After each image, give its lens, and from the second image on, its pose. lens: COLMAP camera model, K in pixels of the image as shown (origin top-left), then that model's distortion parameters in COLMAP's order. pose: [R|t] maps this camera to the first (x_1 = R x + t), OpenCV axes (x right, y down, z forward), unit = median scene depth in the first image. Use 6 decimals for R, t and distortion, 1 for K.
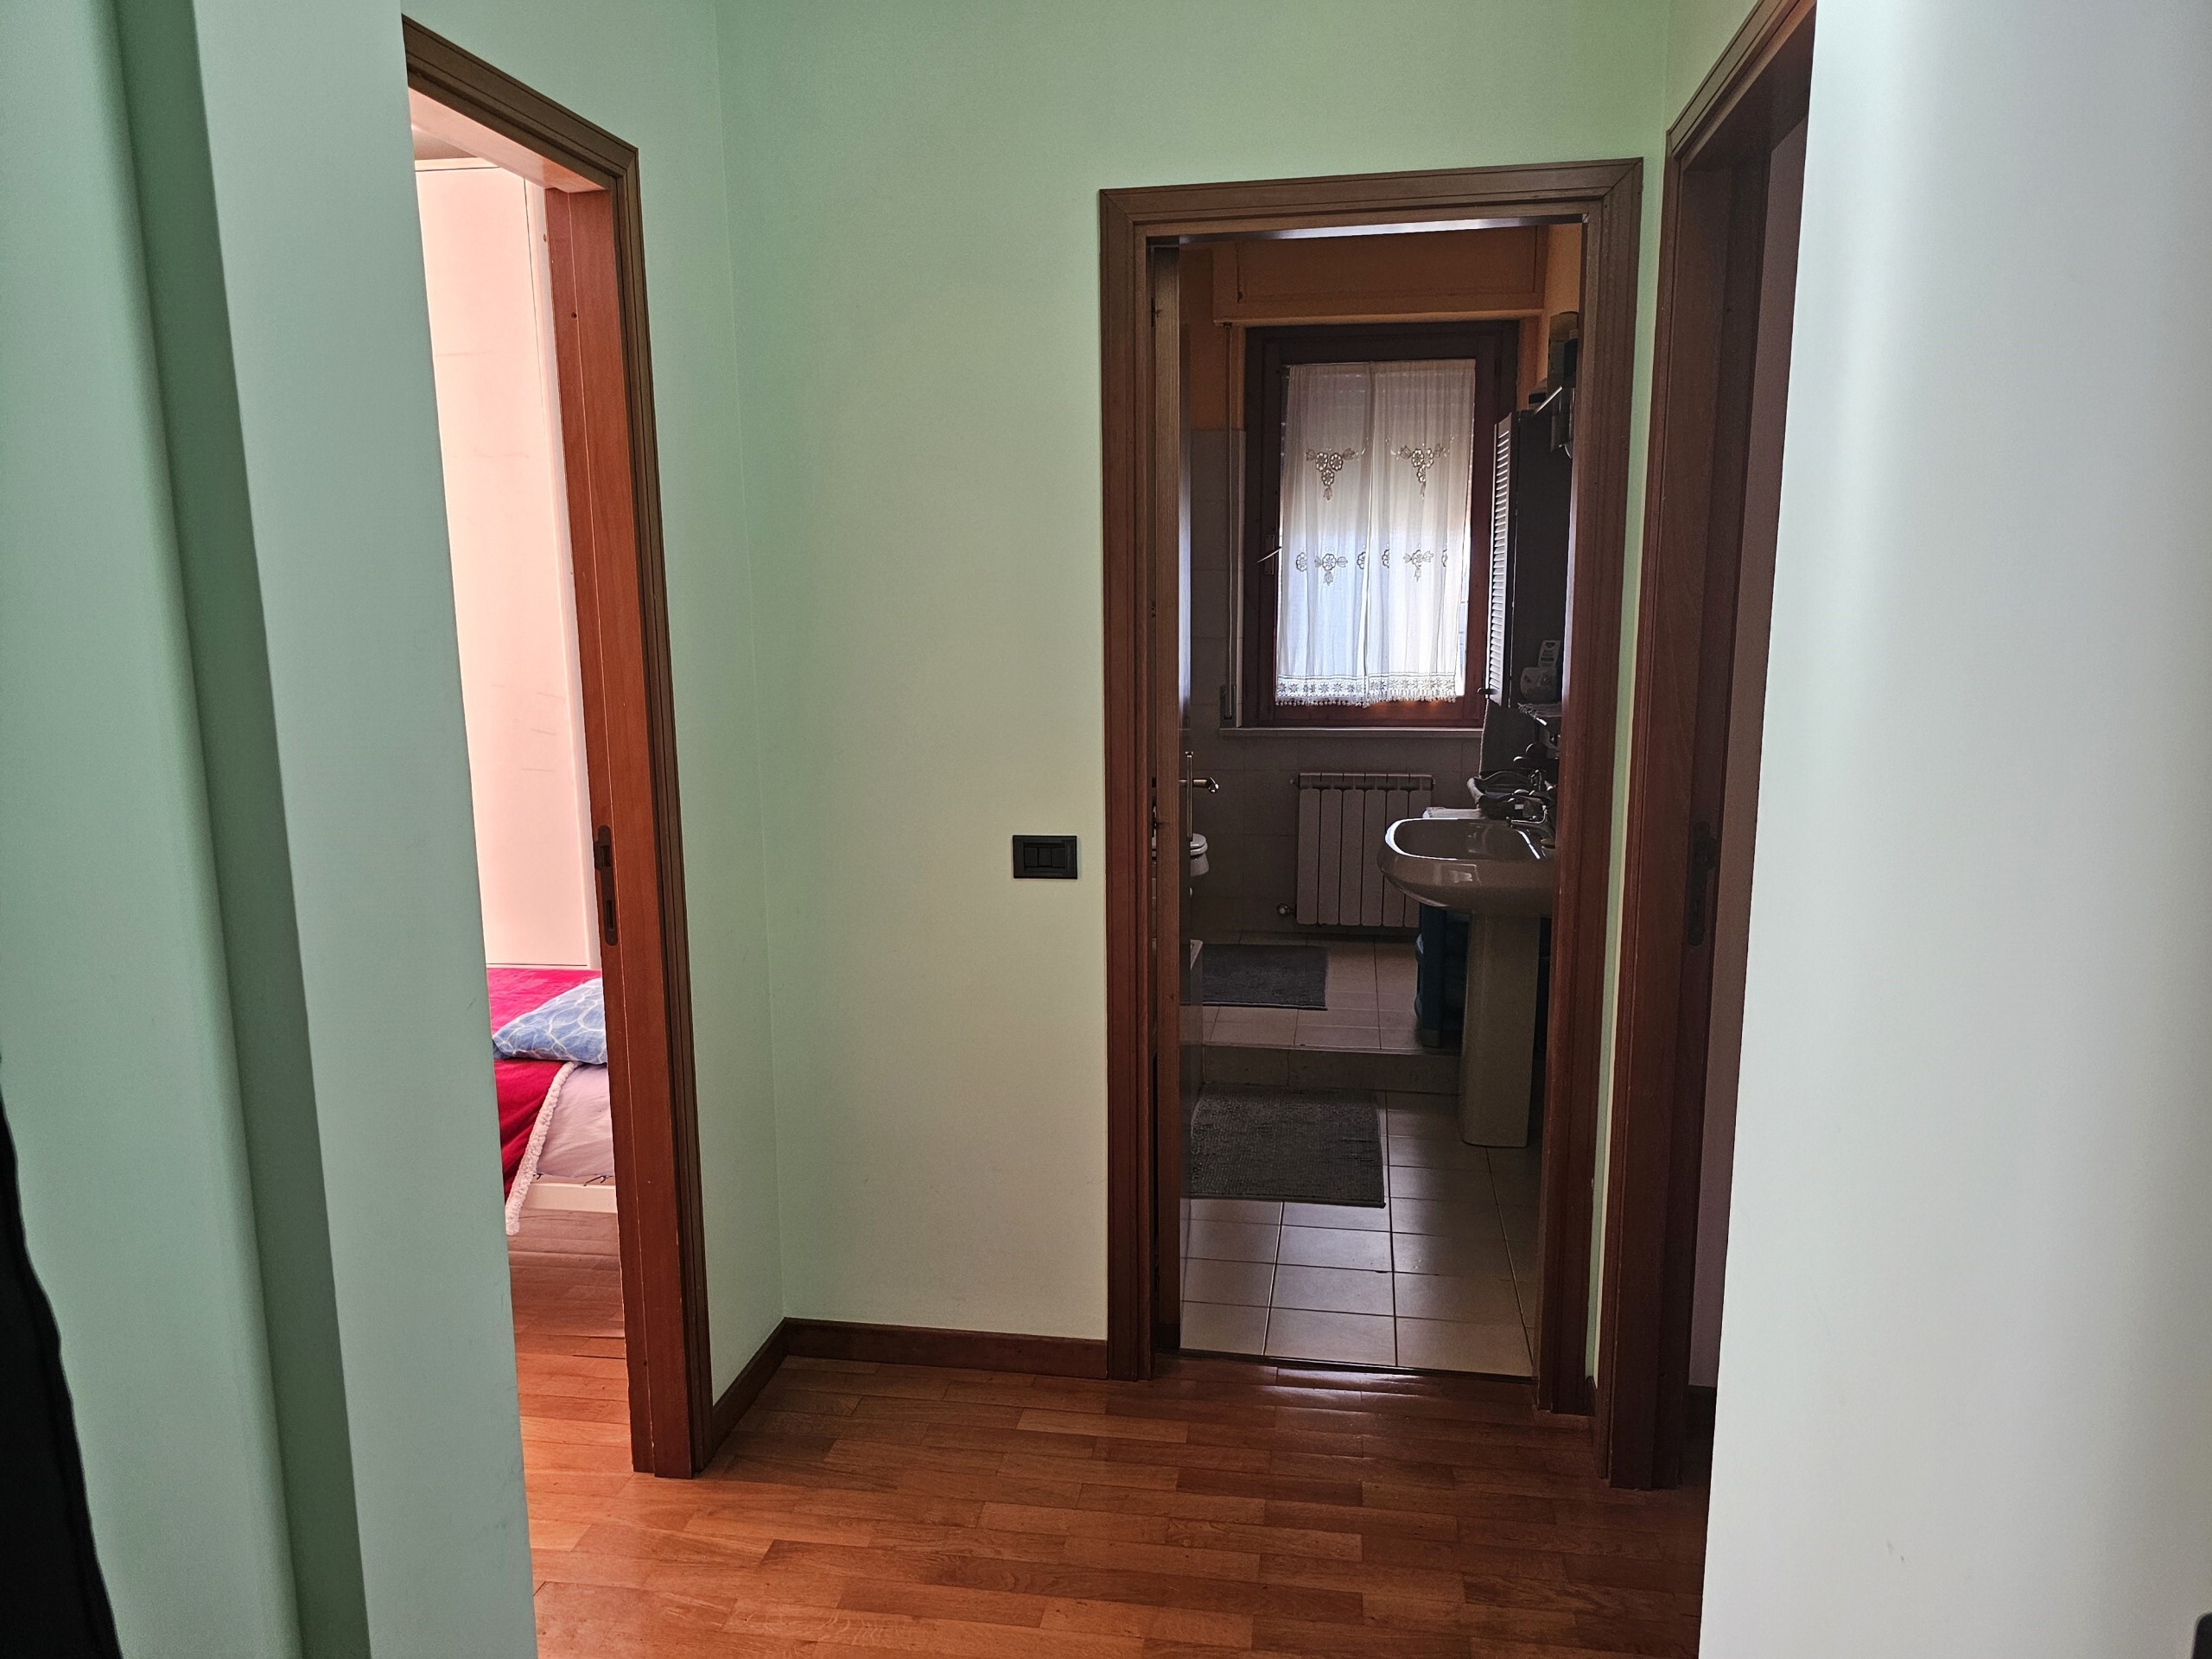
lens RADIAL K [[1491.7, 0, 1076.2], [0, 1491.7, 878.9], [0, 0, 1]] dist [0.042379, -0.029002]
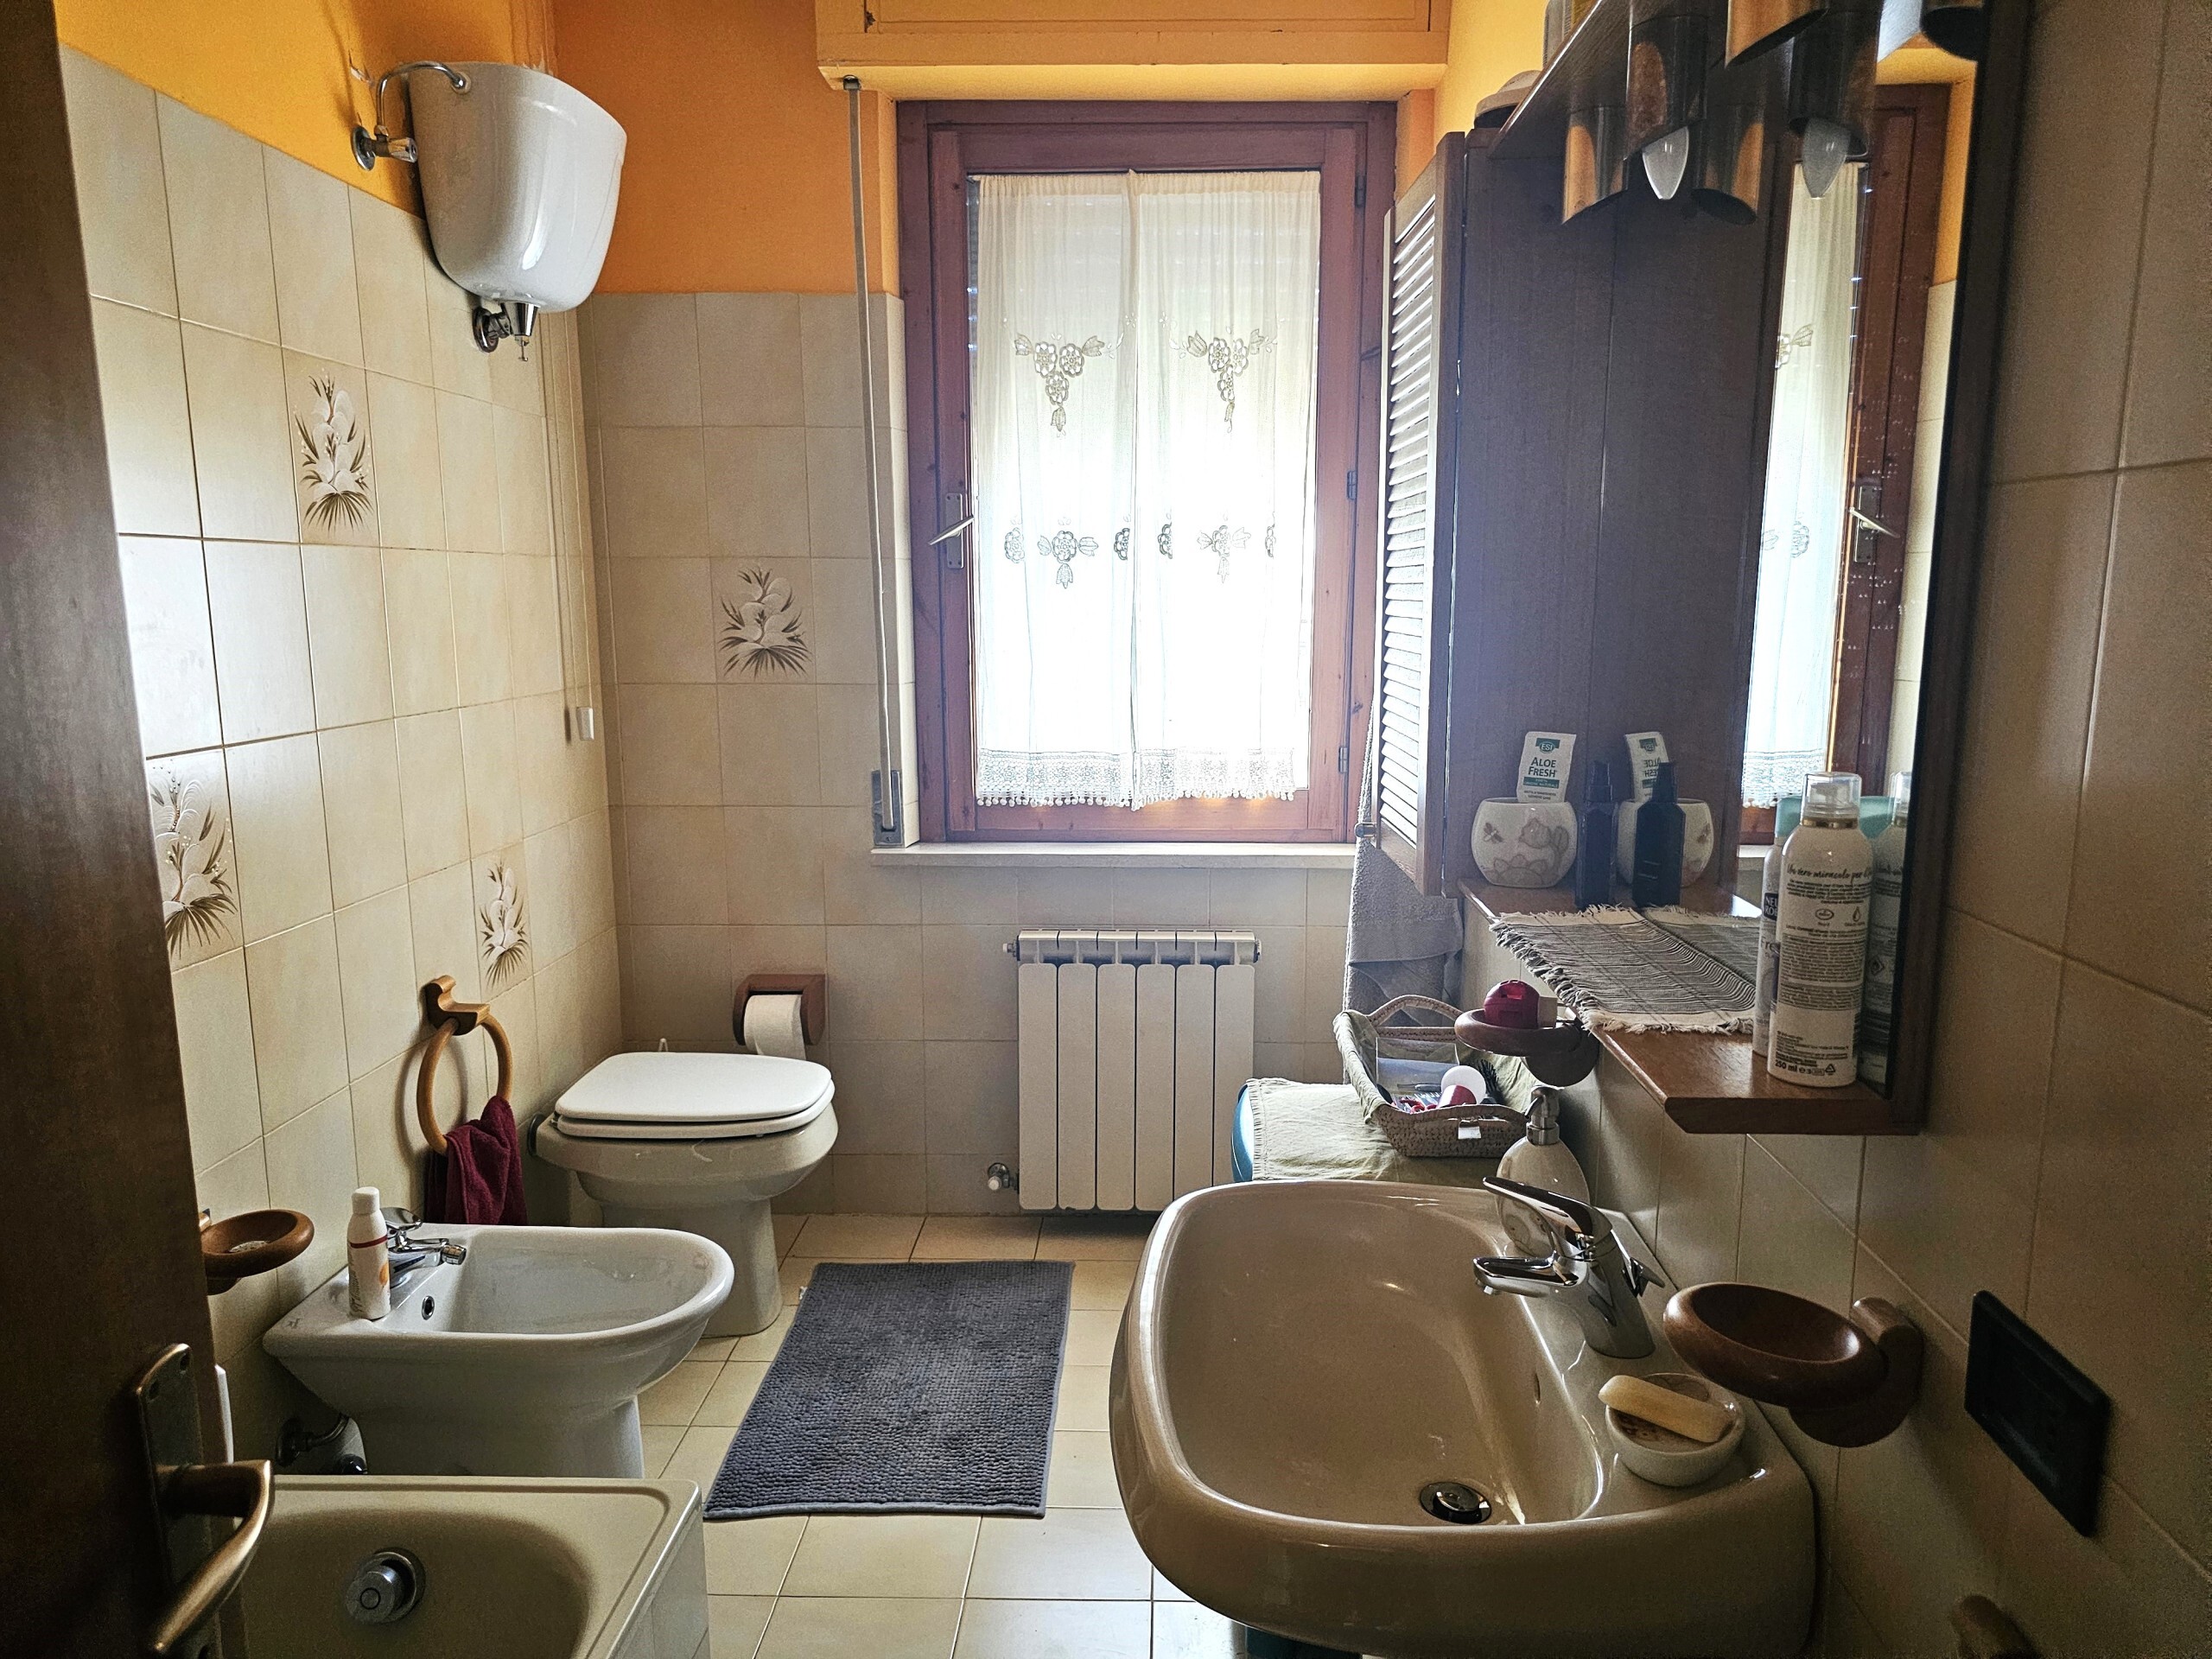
lens RADIAL K [[1491.7, 0, 1114.5], [0, 1491.7, 834.8], [0, 0, 1]] dist [0.042379, -0.029002]
pose [[0.990251, -0.010725, 0.138880, 0.112035], [0.015206, 0.999396, -0.031247, -0.091064], [-0.138461, 0.033054, 0.989816, 0.469472]]
